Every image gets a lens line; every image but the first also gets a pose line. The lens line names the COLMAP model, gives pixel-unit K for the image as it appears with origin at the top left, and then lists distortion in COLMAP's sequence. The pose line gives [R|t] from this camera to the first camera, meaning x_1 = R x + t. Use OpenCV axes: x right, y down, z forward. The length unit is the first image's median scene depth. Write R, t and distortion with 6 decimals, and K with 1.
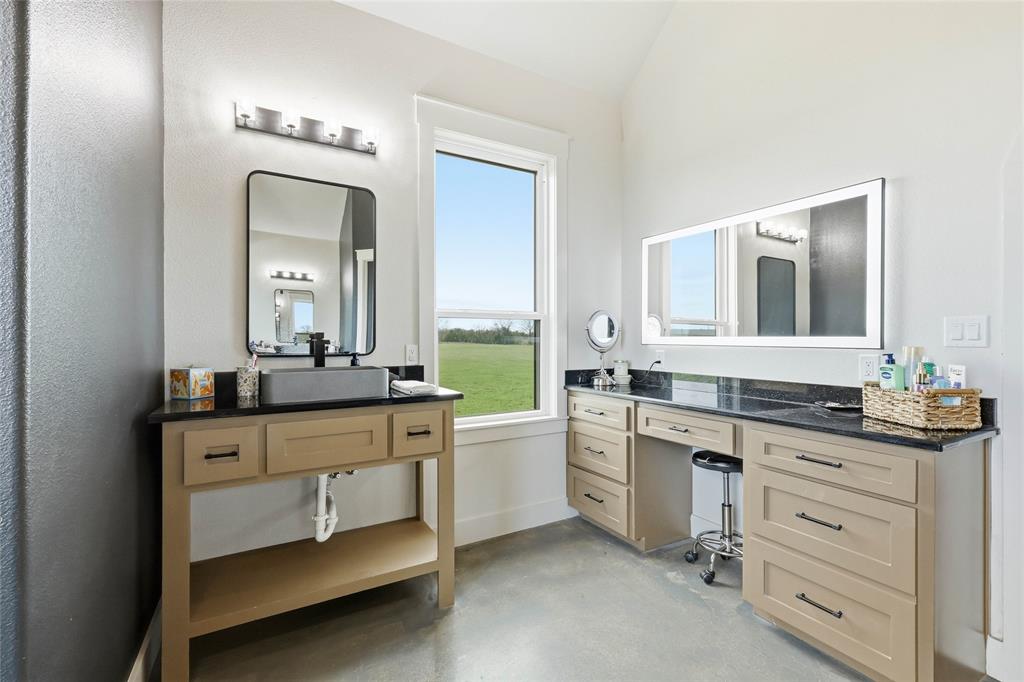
lens RADIAL K [[453.5, 0, 514.0], [0, 453.5, 336.9], [0, 0, 1]] dist [0.009842, -0.000172]
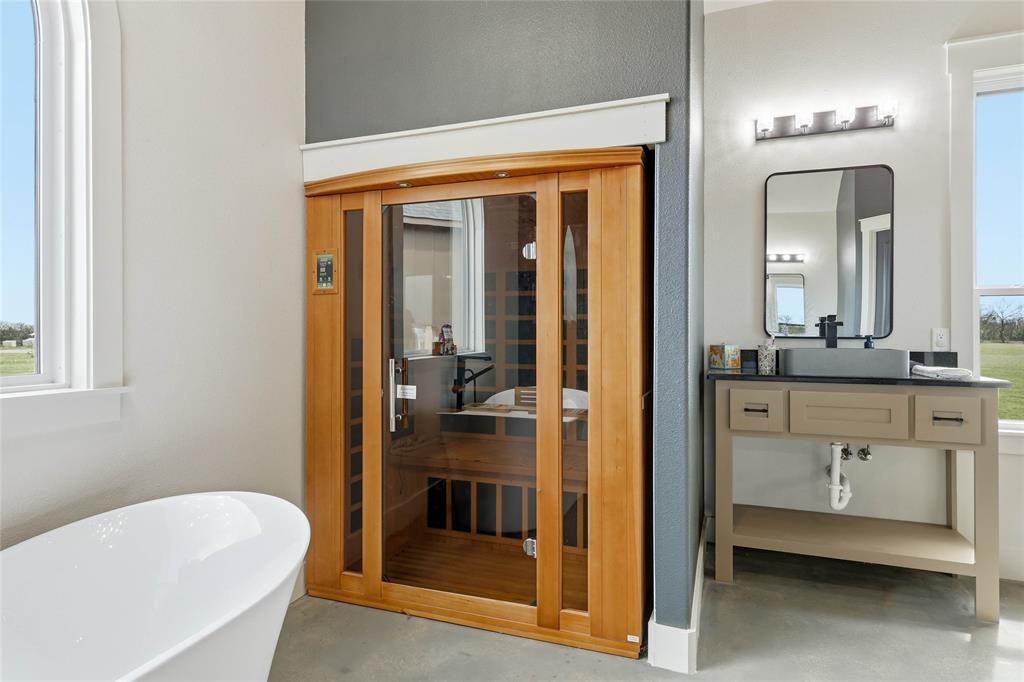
lens RADIAL K [[562.9, 0, 511.4], [0, 562.9, 331.3], [0, 0, 1]] dist [0.015526, -0.008836]
pose [[0.638829, 0.001374, -0.769348, 0.105794], [-0.000184, 0.999999, 0.001633, 0.026333], [0.769349, -0.000901, 0.638828, -0.409927]]
